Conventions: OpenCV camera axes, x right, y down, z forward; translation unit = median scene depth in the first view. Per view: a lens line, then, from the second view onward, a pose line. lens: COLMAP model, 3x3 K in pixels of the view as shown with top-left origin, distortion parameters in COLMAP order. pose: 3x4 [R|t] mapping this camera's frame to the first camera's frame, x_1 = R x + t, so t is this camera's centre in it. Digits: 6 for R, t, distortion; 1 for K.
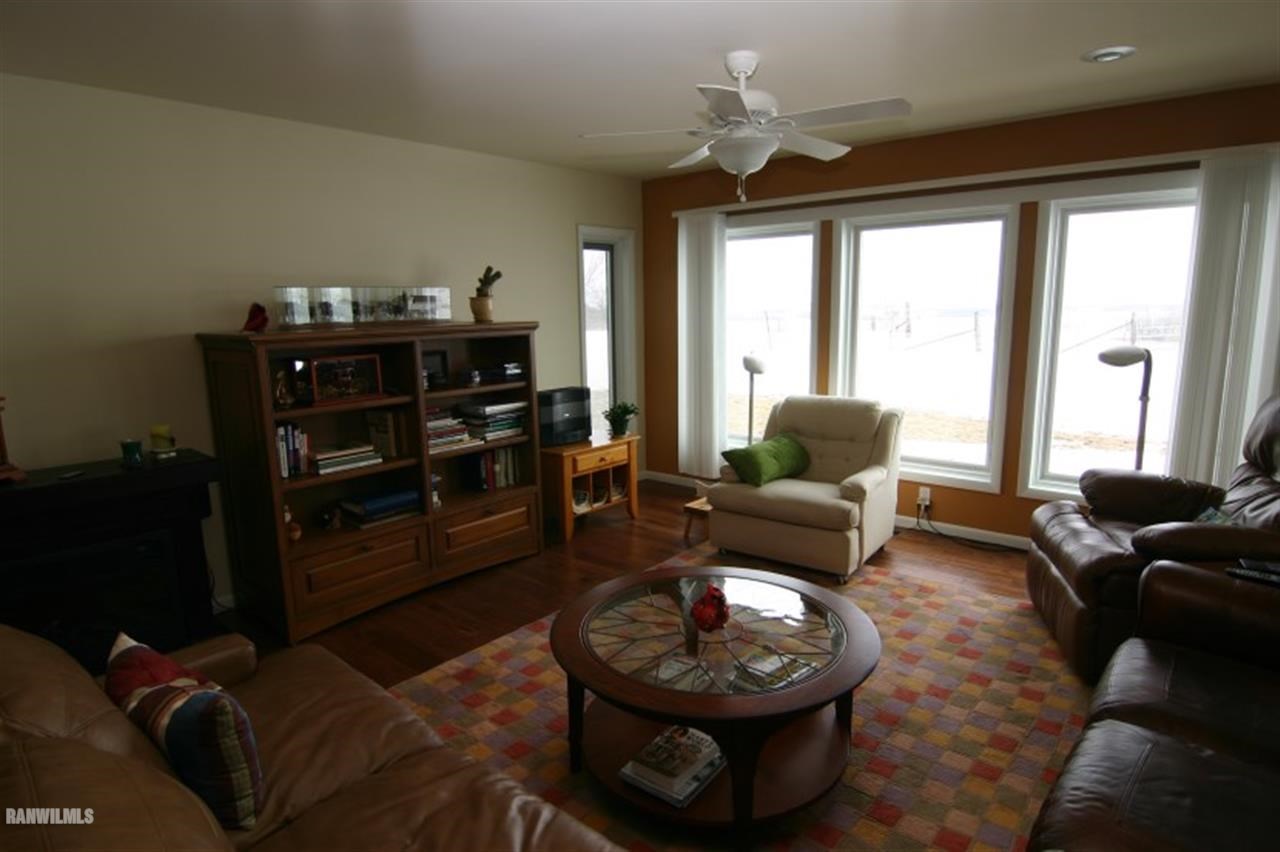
lens RADIAL K [[723.2, 0, 645.6], [0, 723.2, 426.8], [0, 0, 1]] dist [0.008254, -0.013668]
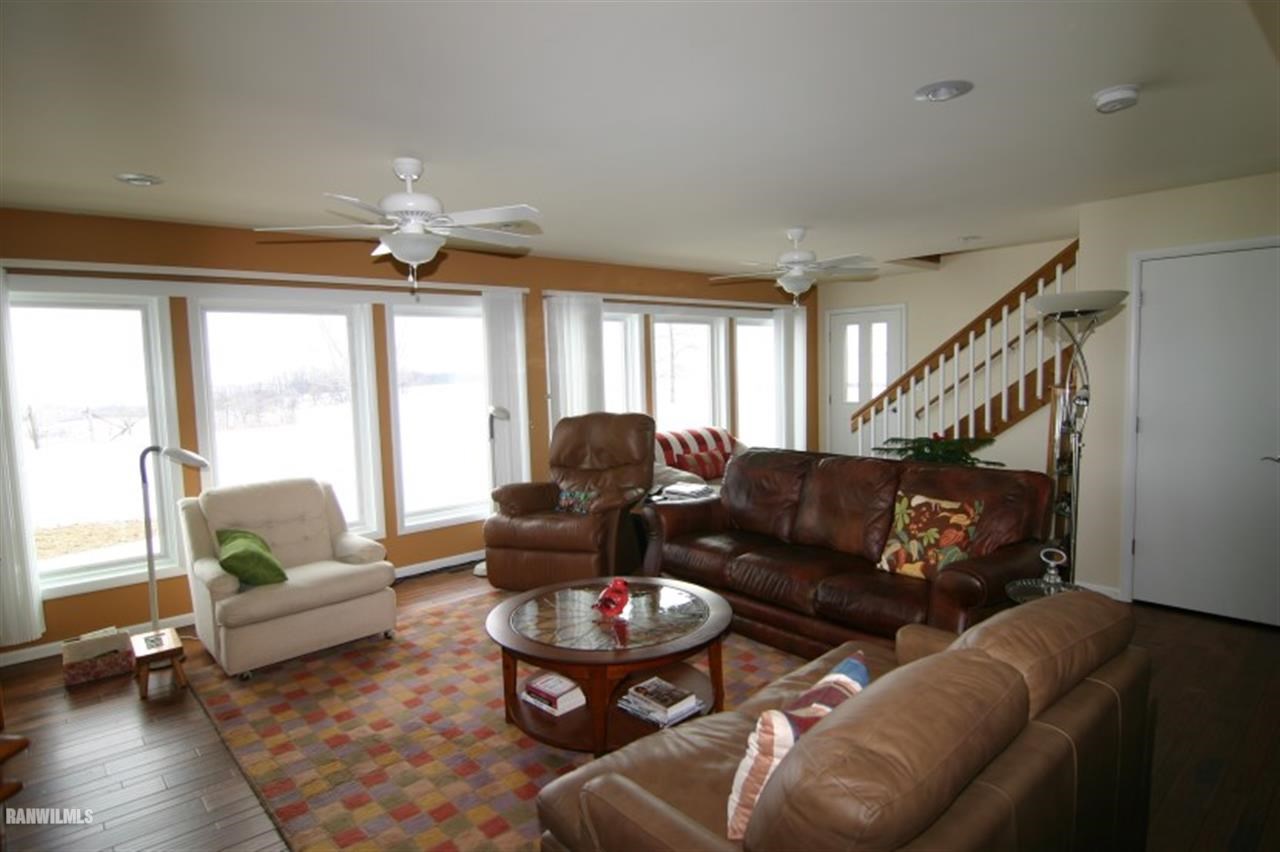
lens RADIAL K [[700.4, 0, 640.0], [0, 700.4, 426.0], [0, 0, 1]] dist [0.002034, -0.000120]
pose [[0.120410, -0.064778, 0.990608, -0.620140], [0.205898, 0.977799, 0.038914, -0.049201], [-0.971137, 0.199279, 0.131075, 0.402716]]
